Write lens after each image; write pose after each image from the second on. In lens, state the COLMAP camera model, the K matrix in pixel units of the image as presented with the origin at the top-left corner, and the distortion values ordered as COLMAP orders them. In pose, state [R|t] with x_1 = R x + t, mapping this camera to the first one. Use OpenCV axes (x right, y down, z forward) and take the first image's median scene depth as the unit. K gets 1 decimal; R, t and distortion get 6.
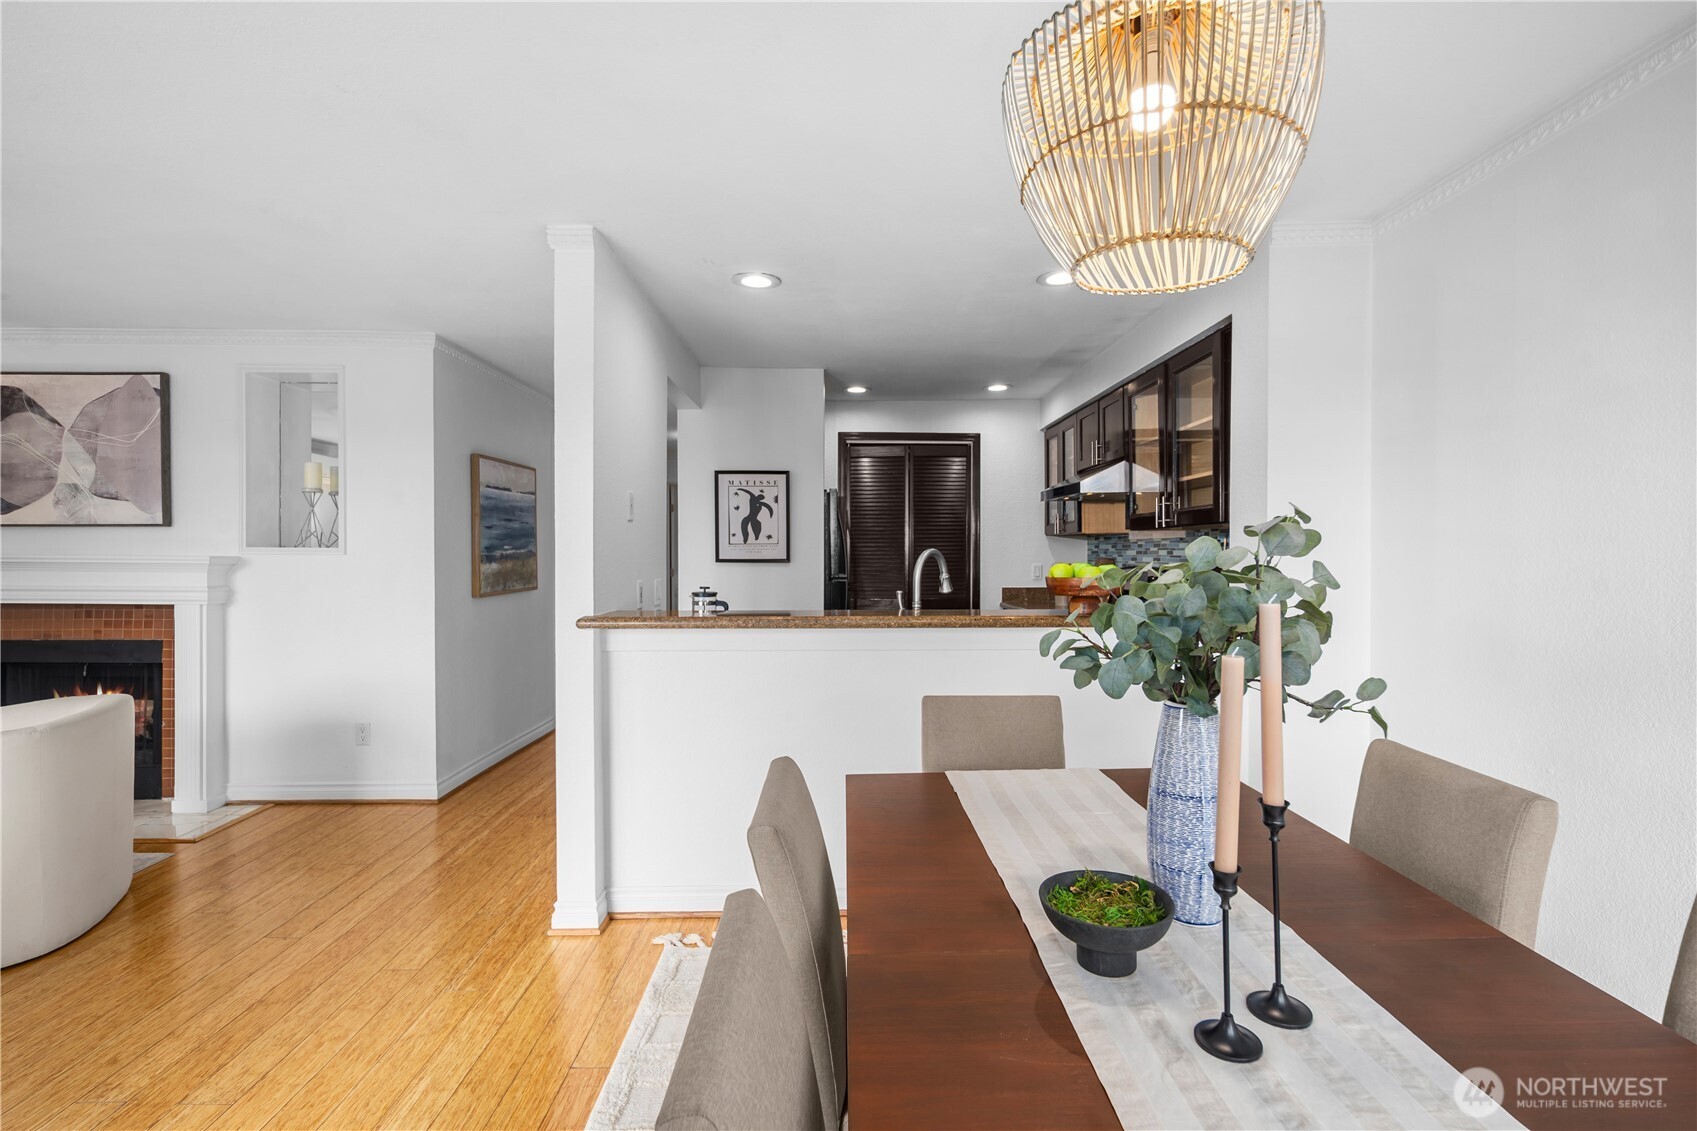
lens RADIAL K [[746.2, 0, 854.0], [0, 746.2, 561.2], [0, 0, 1]] dist [0.007004, -0.004123]
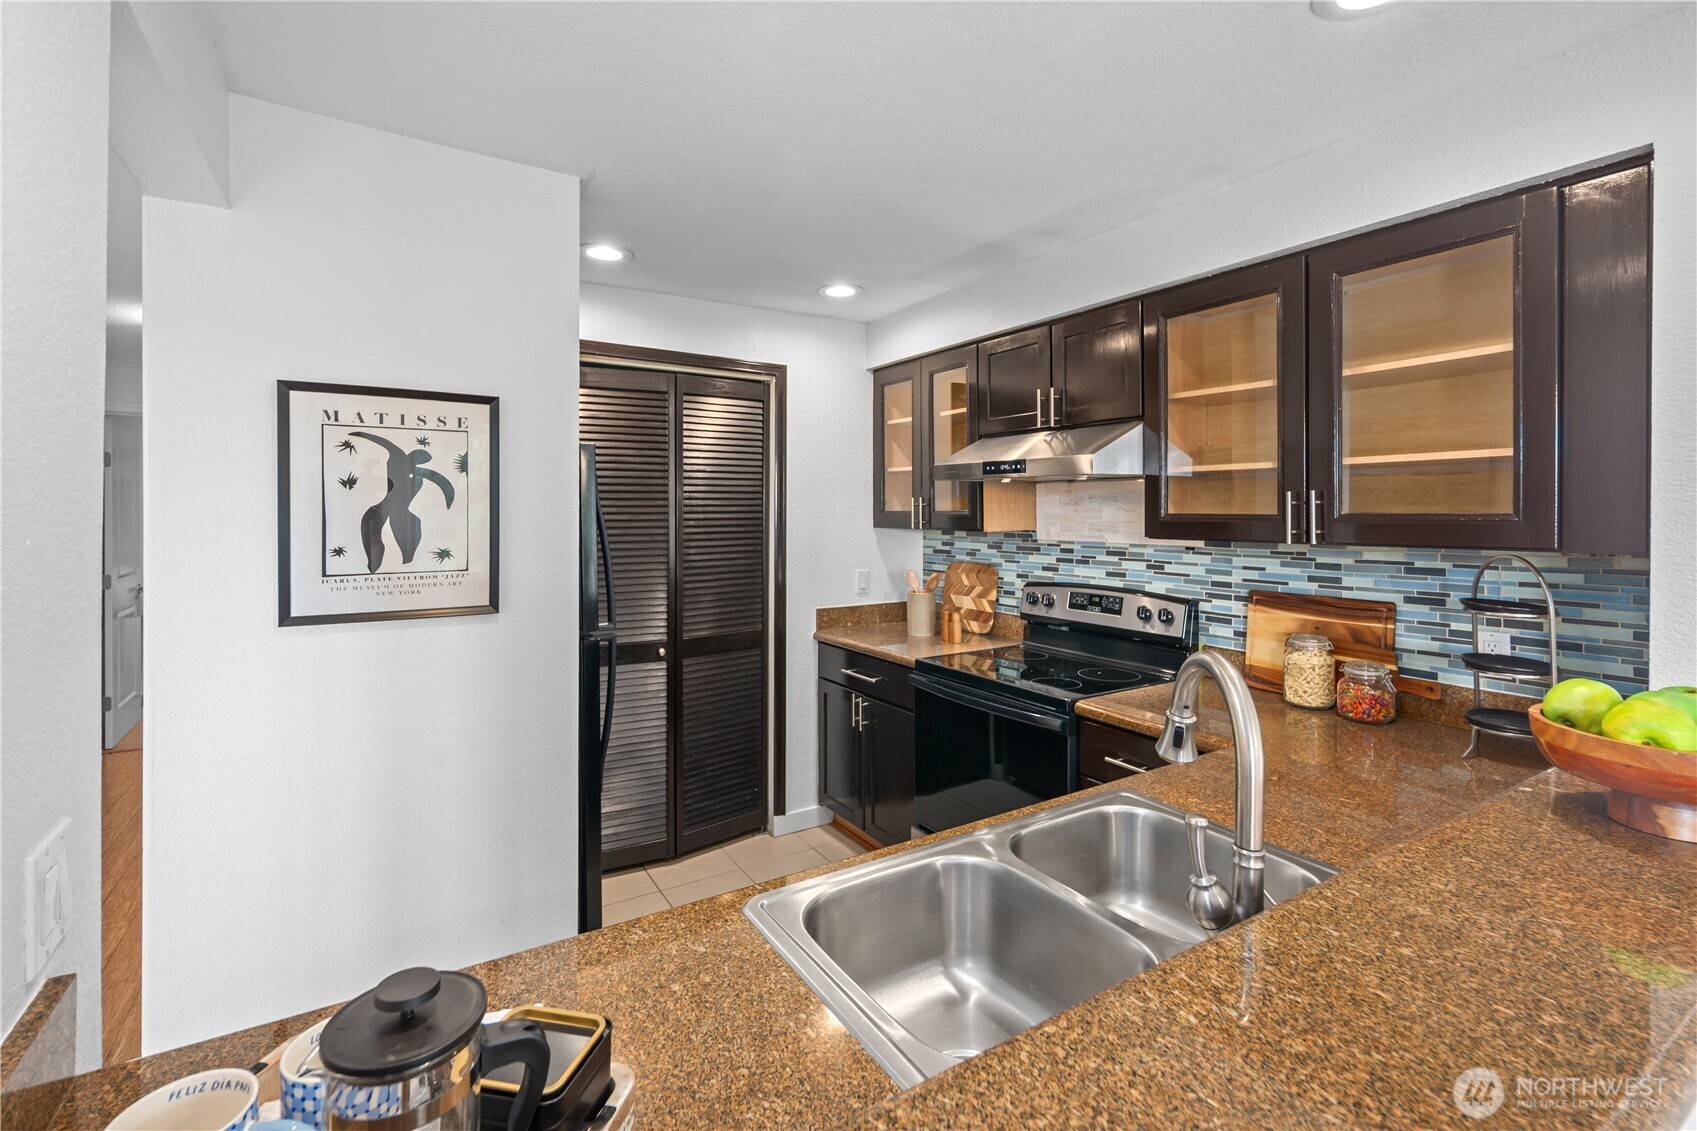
lens RADIAL K [[747.8, 0, 852.1], [0, 747.8, 511.6], [0, 0, 1]] dist [0.002121, -0.000256]
pose [[0.857320, 0.001243, 0.514783, -0.157921], [0.005327, 0.999922, -0.011286, -0.059670], [-0.514757, 0.012418, 0.857246, 0.632980]]
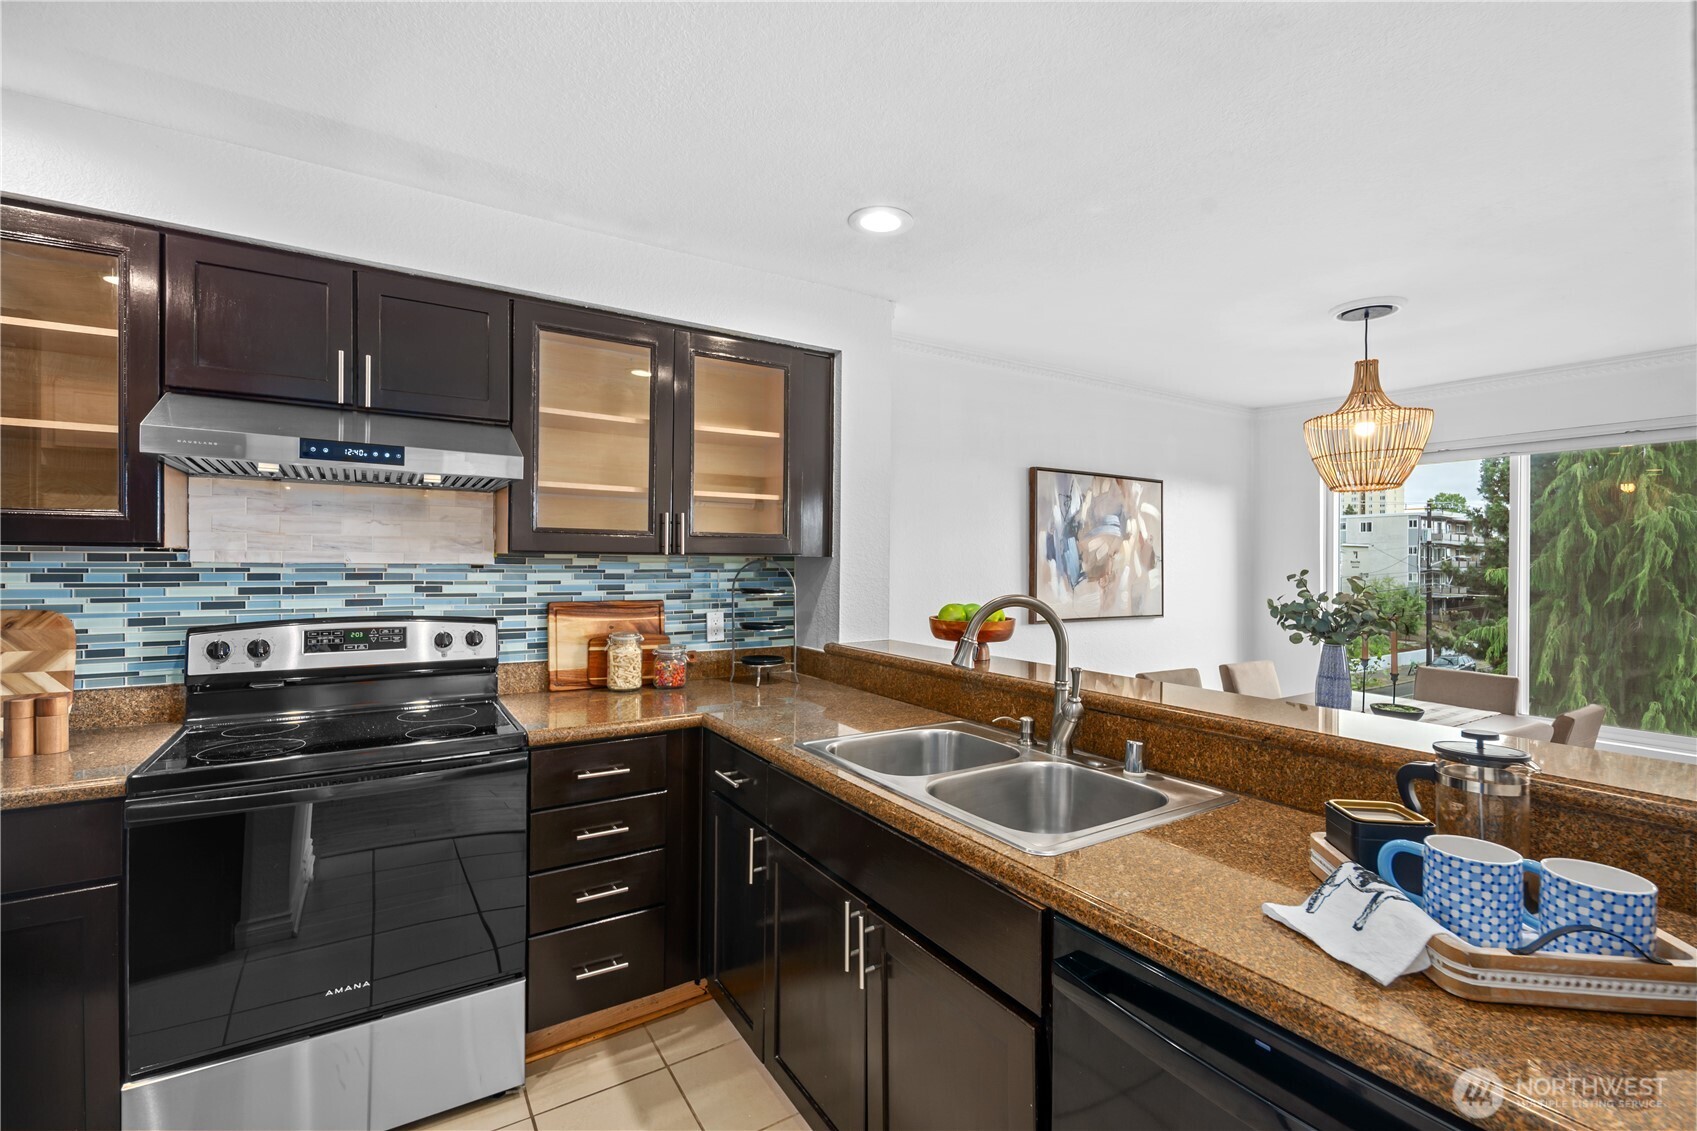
lens RADIAL K [[746.2, 0, 854.0], [0, 746.2, 561.2], [0, 0, 1]] dist [0.007004, -0.004123]
pose [[-0.524778, 0.000955, 0.851238, -0.270249], [0.003910, 0.999992, 0.001288, -0.035872], [-0.851230, 0.004004, -0.524778, 1.129222]]
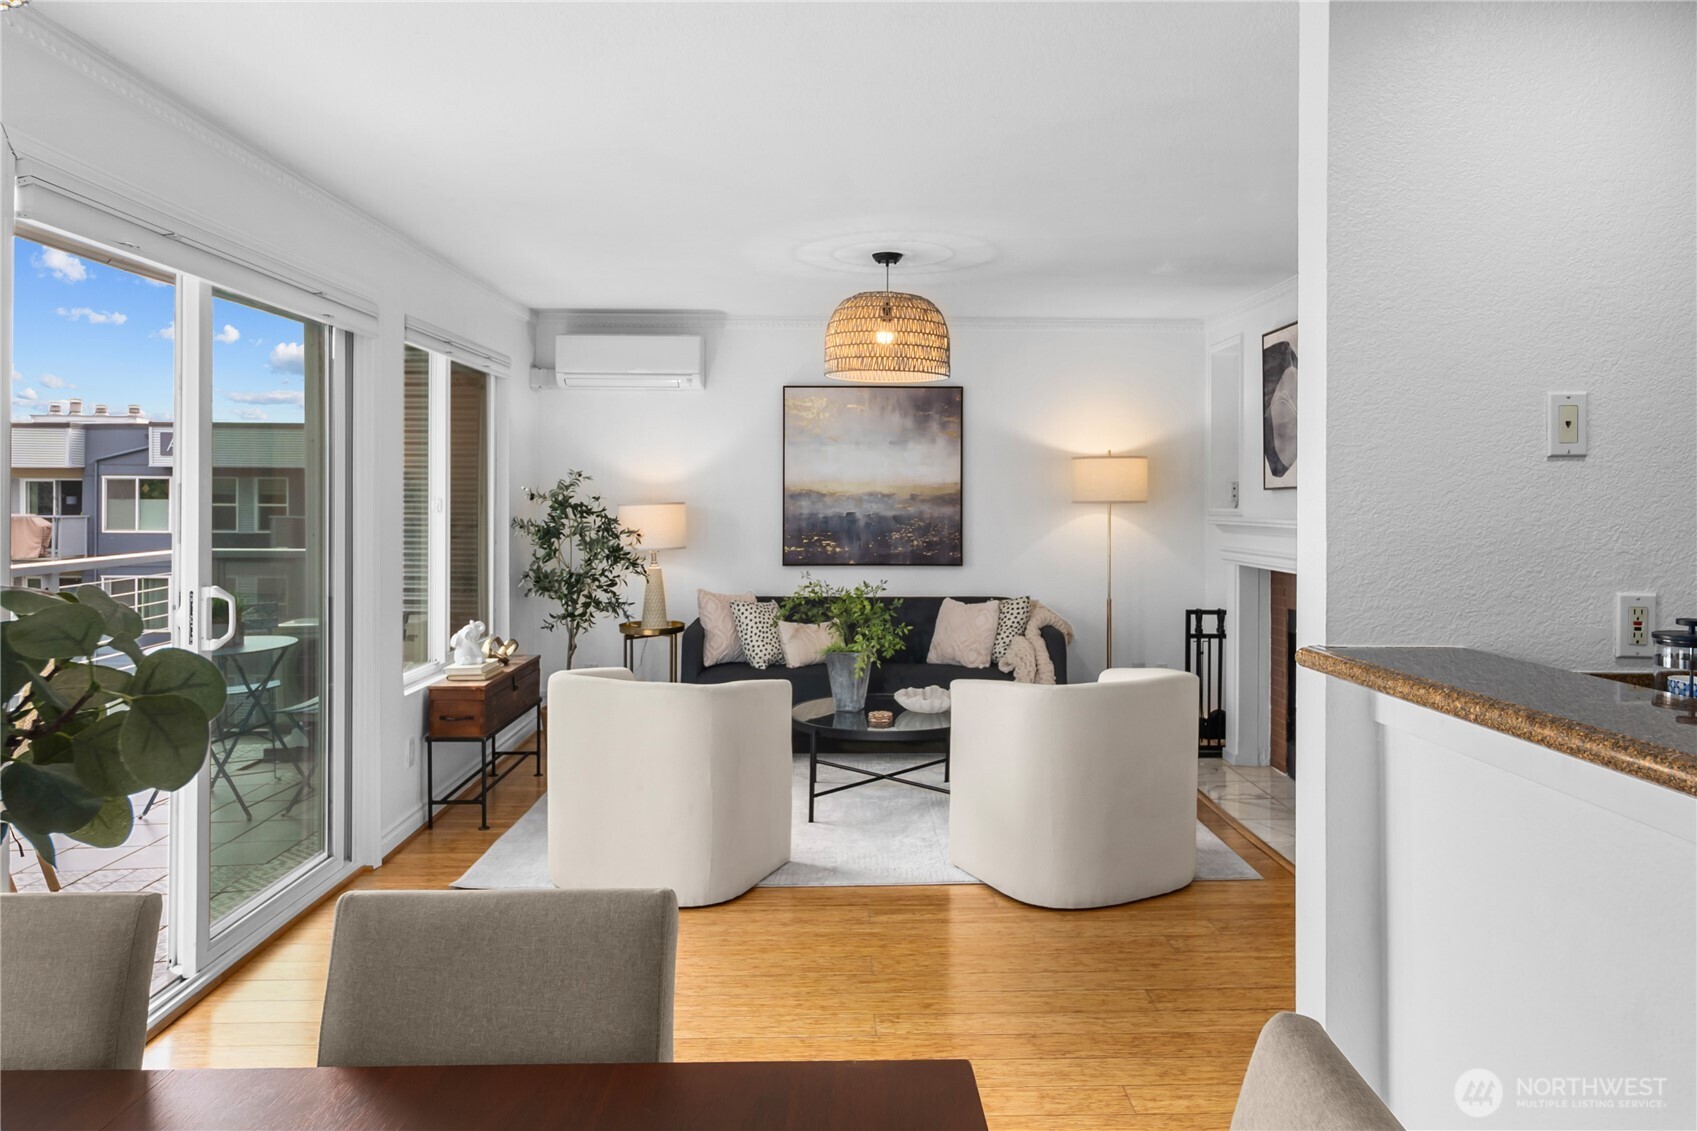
lens RADIAL K [[1139.2, 0, 854.5], [0, 1139.2, 509.5], [0, 0, 1]] dist [0.006603, 0.003920]
pose [[0.004112, 0.000075, -0.999992, 0.310013], [-0.016223, 0.999868, 0.000008, -0.012134], [0.999860, 0.016223, 0.004112, 0.450710]]
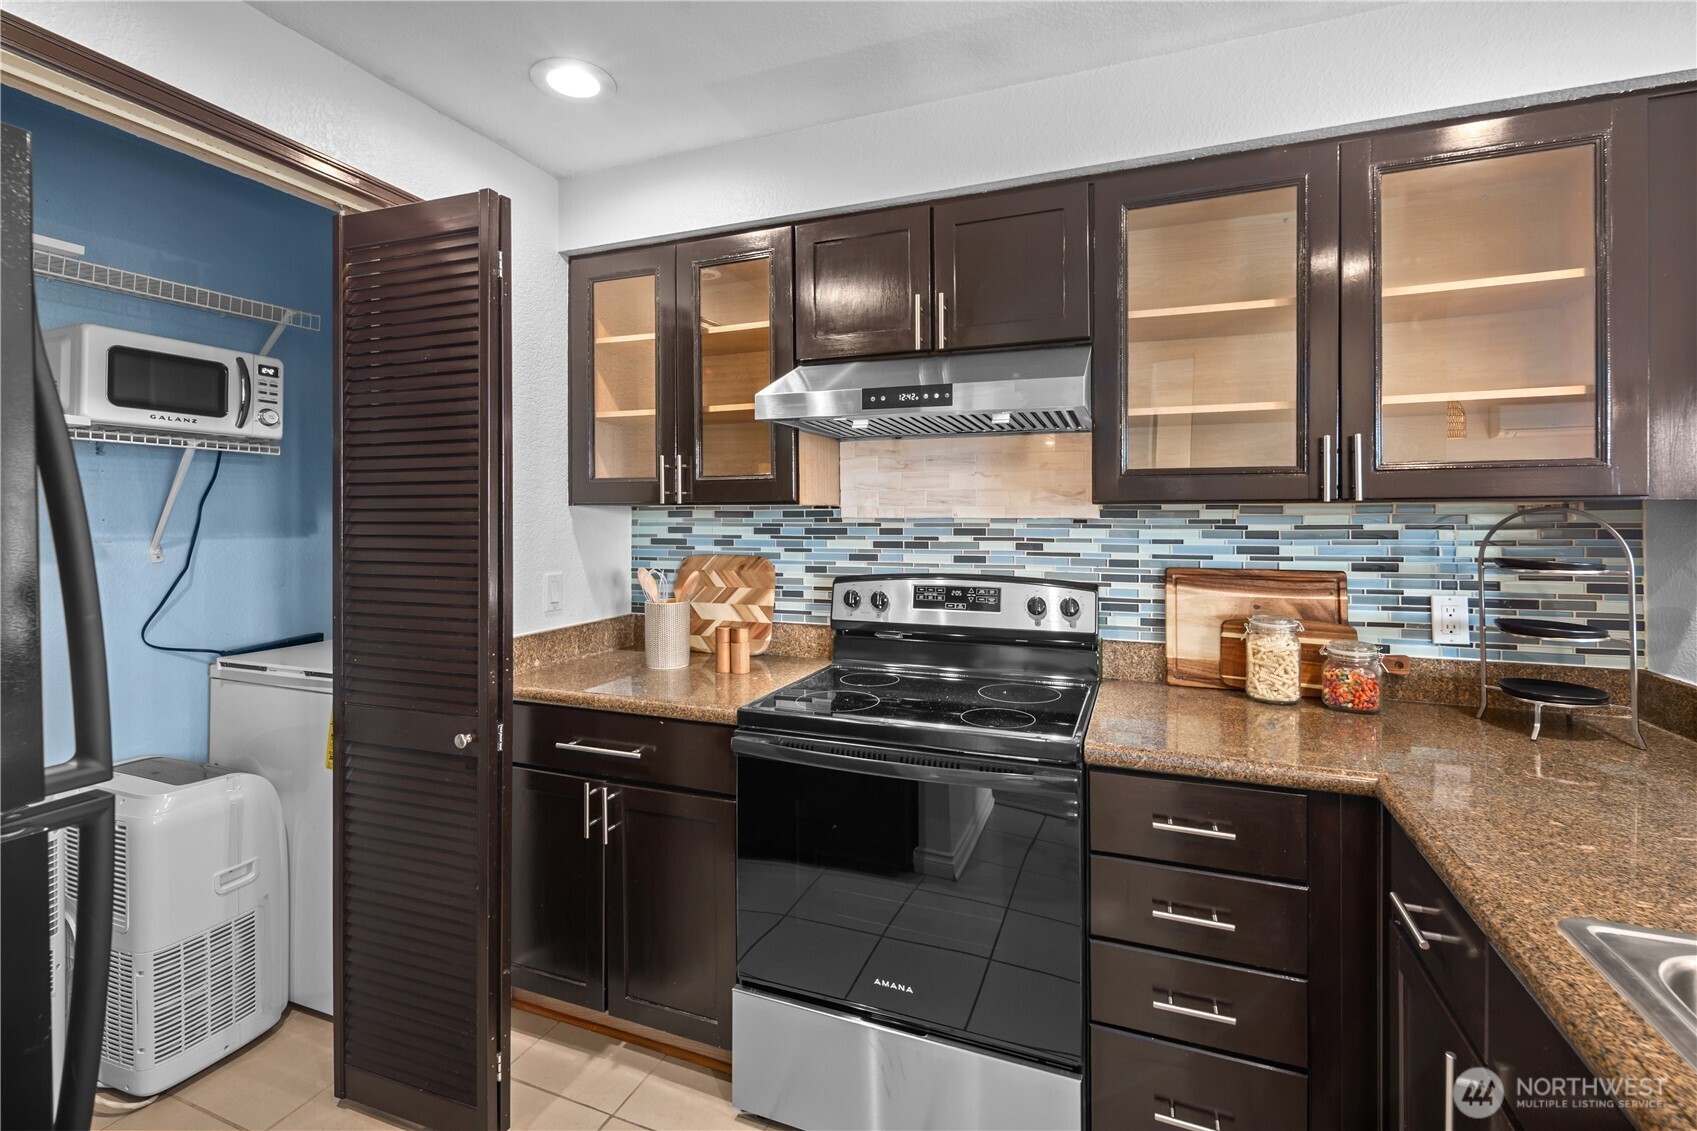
lens RADIAL K [[747.8, 0, 852.1], [0, 747.8, 511.6], [0, 0, 1]] dist [0.002121, -0.000256]
pose [[0.382652, 0.007857, 0.923859, -0.110668], [0.011268, 0.999850, -0.013170, -0.033260], [-0.923824, 0.015450, 0.382506, 1.010039]]
